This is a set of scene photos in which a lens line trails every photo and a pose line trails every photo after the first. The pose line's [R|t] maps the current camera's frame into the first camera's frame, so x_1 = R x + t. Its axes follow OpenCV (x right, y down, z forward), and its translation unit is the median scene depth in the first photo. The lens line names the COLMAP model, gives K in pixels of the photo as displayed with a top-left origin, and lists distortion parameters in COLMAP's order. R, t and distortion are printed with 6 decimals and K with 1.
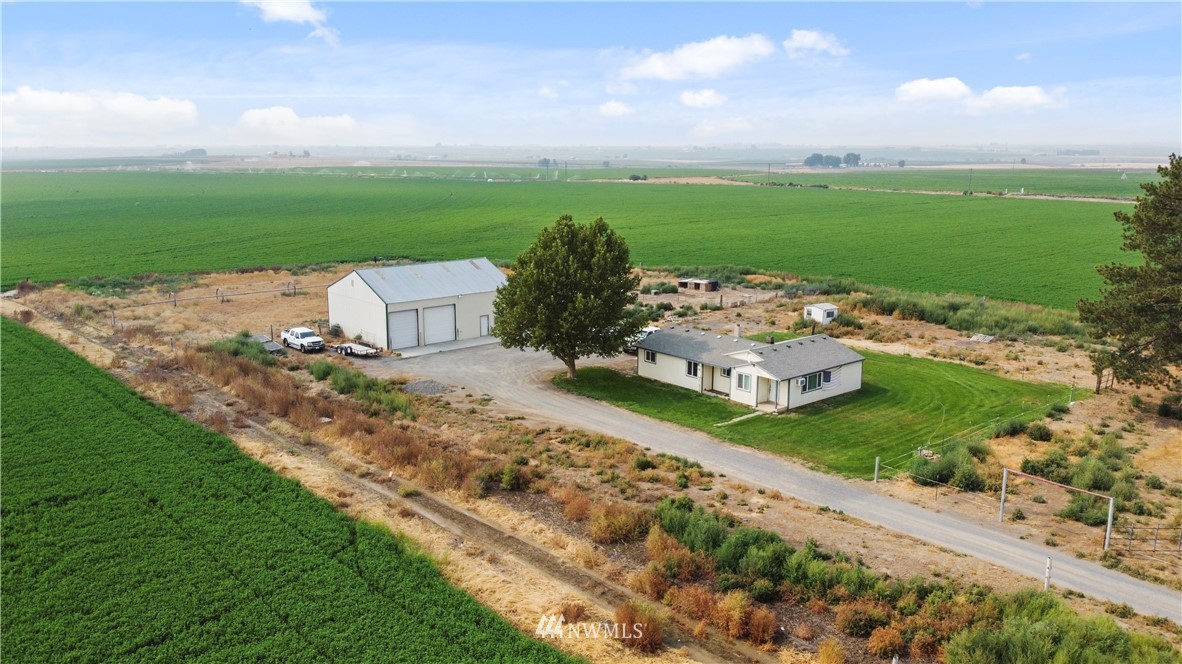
lens RADIAL K [[876.7, 0, 591.0], [0, 876.7, 332.0], [0, 0, 1]] dist [0.000386, -0.000708]
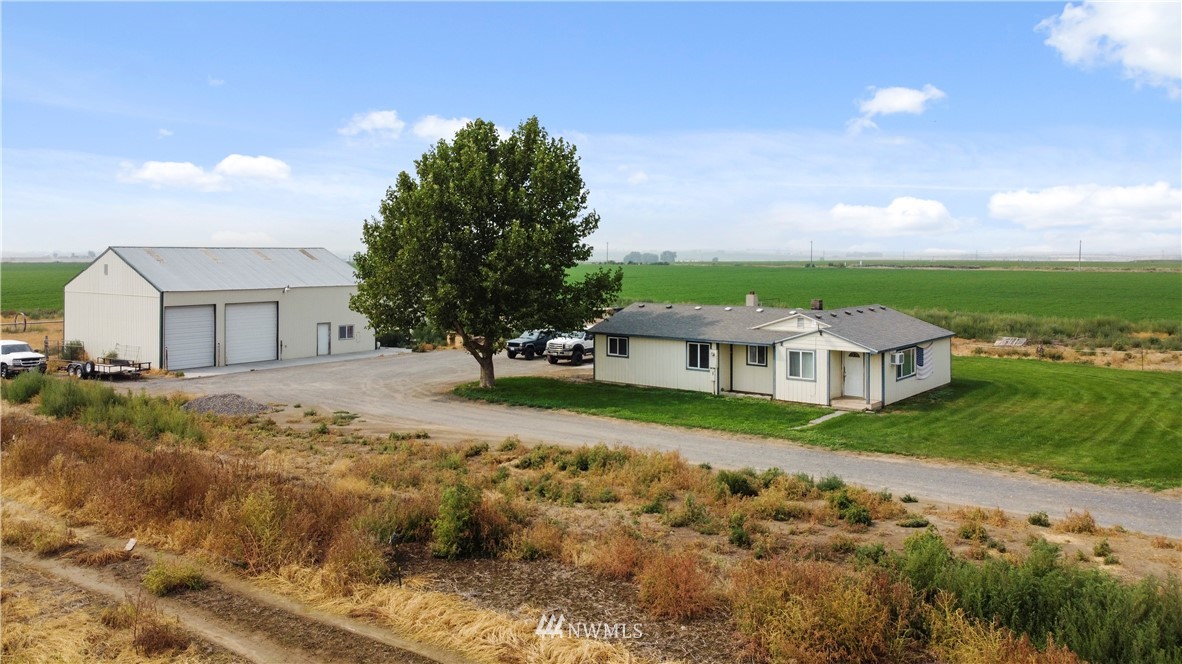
lens RADIAL K [[914.0, 0, 588.4], [0, 914.0, 243.7], [0, 0, 1]] dist [0.002295, -0.005722]
pose [[0.981611, -0.002438, 0.190877, -0.083232], [0.041273, 0.978978, -0.199747, 0.095492], [-0.186378, 0.203952, 0.961076, 0.428577]]
